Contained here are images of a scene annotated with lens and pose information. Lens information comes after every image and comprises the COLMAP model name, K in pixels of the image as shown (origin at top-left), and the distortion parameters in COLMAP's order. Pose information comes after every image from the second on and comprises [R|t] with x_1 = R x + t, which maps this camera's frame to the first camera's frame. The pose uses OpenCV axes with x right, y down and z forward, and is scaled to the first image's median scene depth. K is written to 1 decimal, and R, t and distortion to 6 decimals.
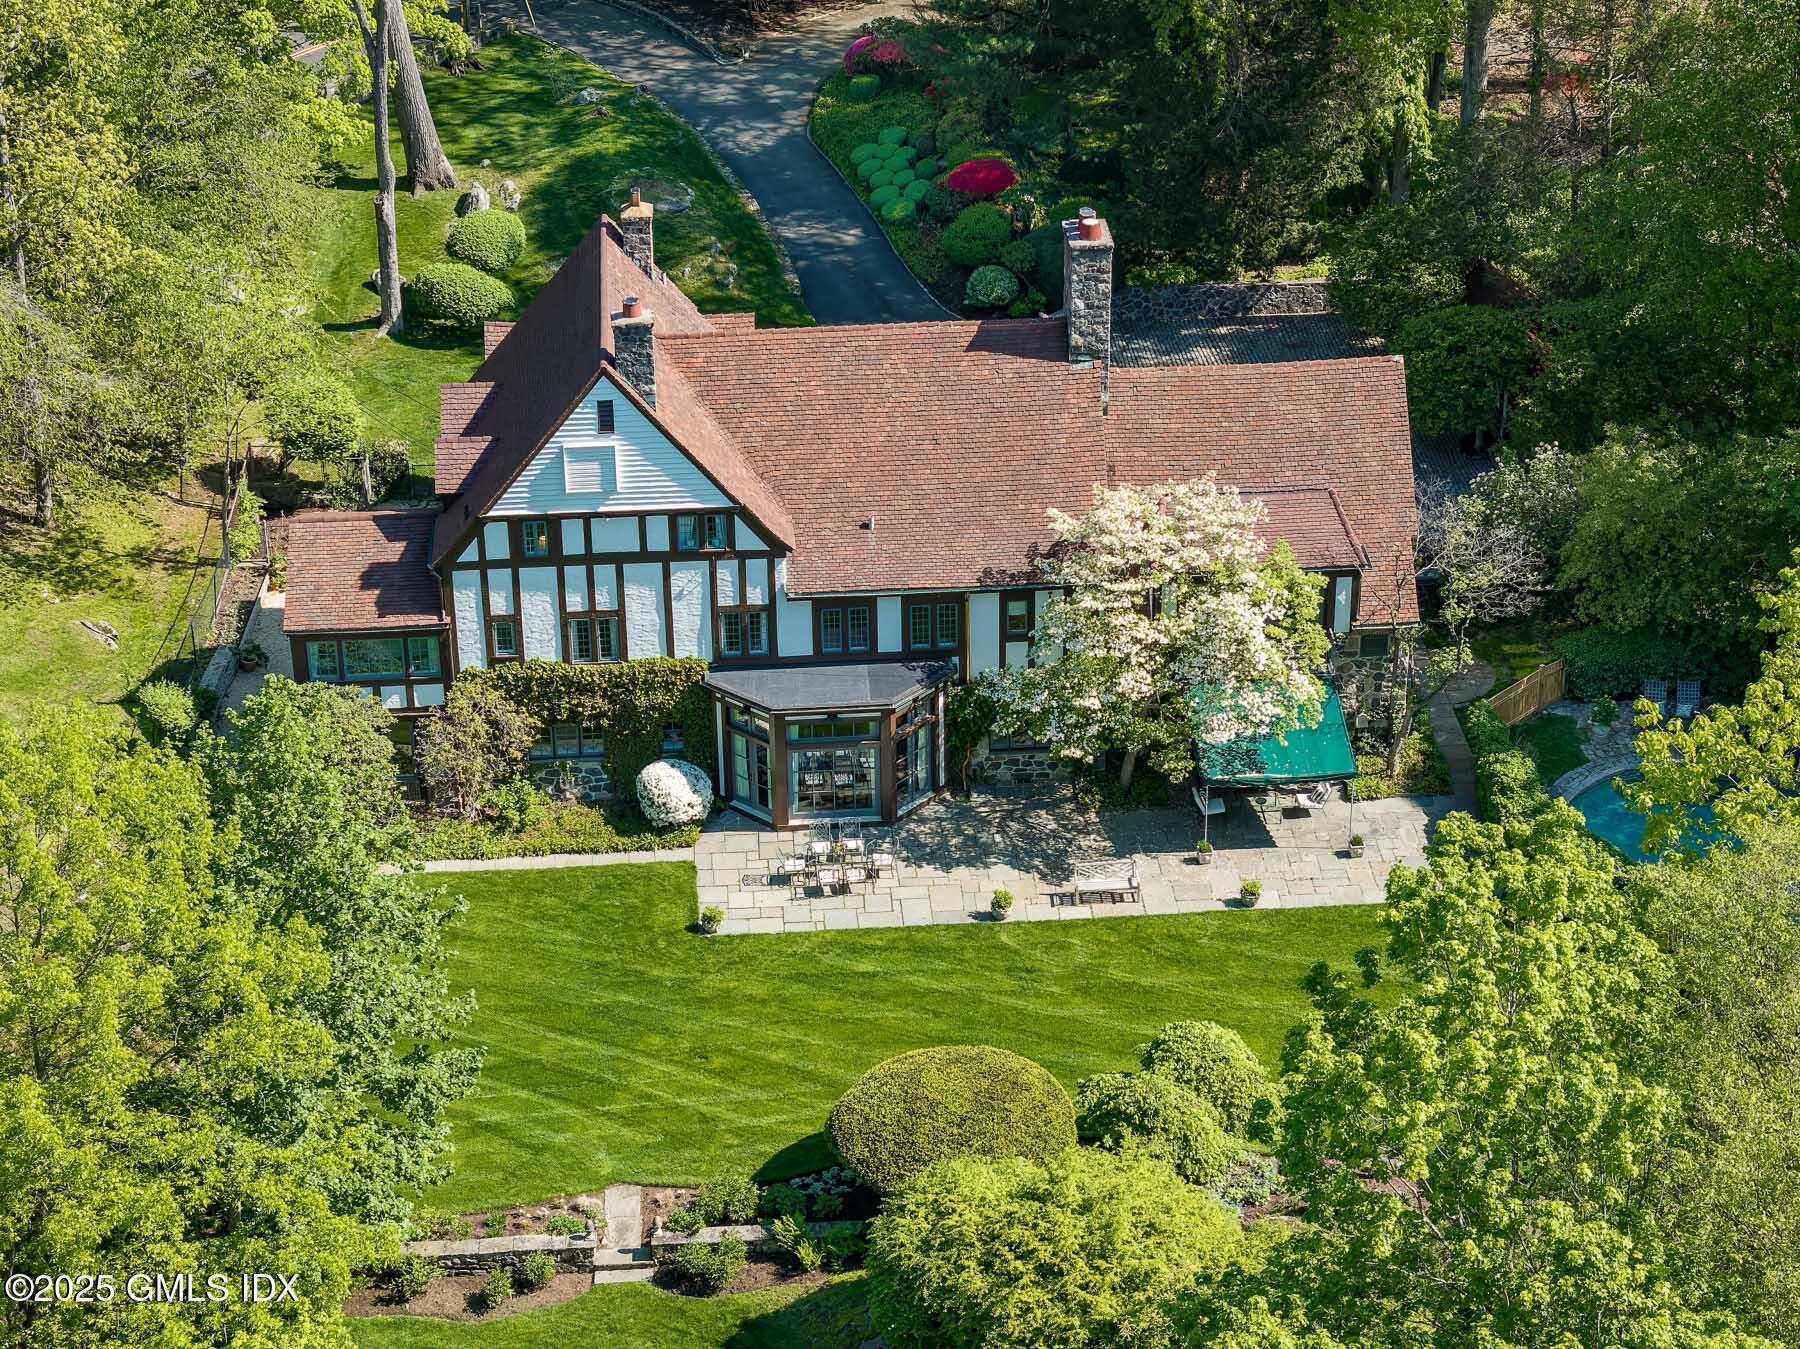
lens RADIAL K [[3711.1, 0, 899.9], [0, 3711.1, 671.7], [0, 0, 1]] dist [0.064407, 0.000000]
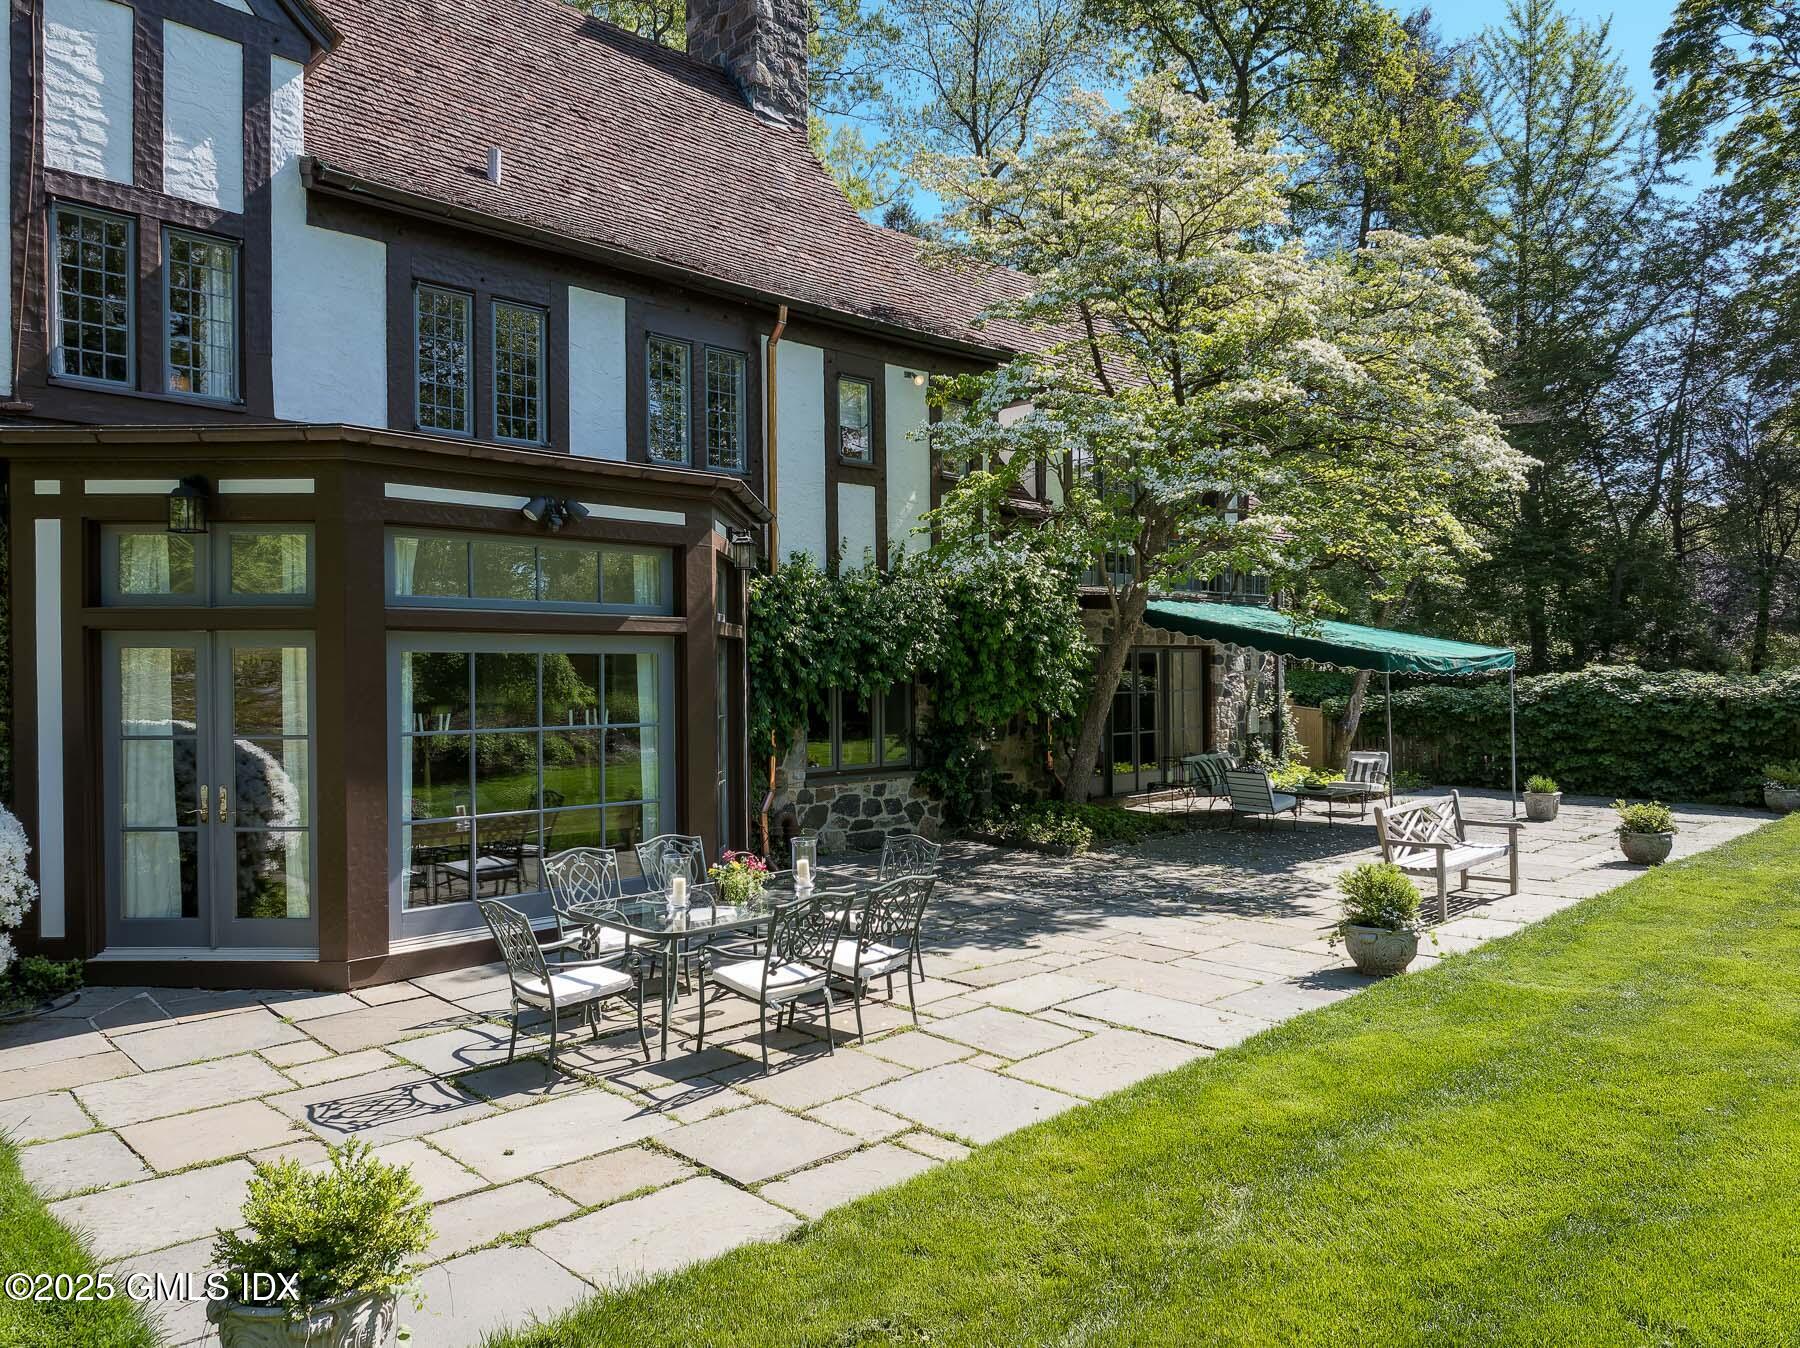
lens RADIAL K [[1267.4, 0, 908.6], [0, 1267.4, 684.8], [0, 0, 1]] dist [0.026277, -0.015124]
pose [[0.755936, 0.007086, 0.654607, -0.061878], [0.298209, 0.886442, -0.353966, 0.067840], [-0.582779, 0.462786, 0.667980, 0.914976]]
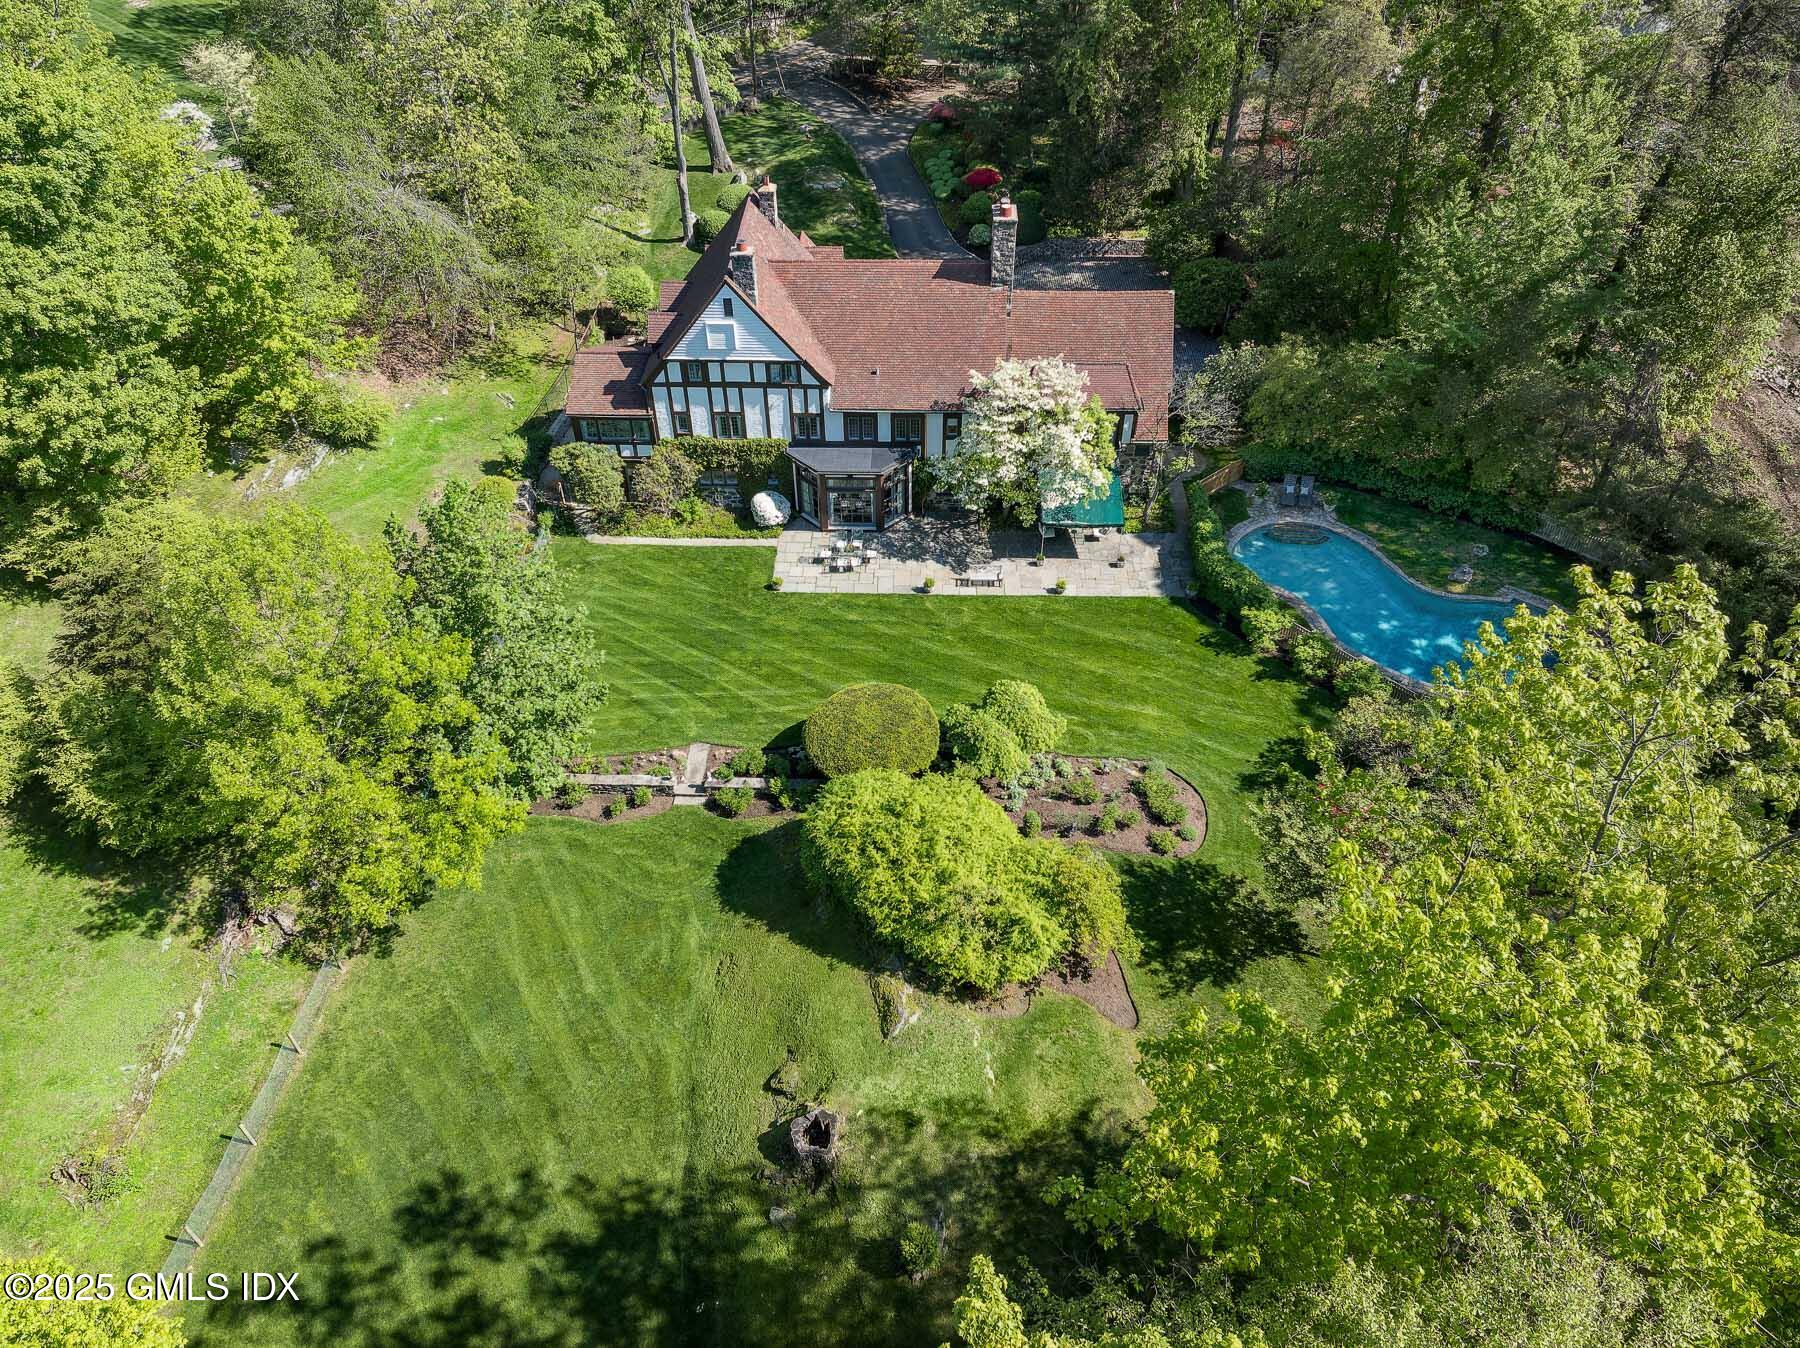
lens RADIAL K [[1267.4, 0, 895.2], [0, 1267.4, 676.0], [0, 0, 1]] dist [0.026277, -0.015124]
pose [[0.995327, 0.070727, -0.065746, 0.054405], [-0.052883, 0.968905, 0.241717, -0.046741], [0.080797, -0.237110, 0.968117, 0.346131]]
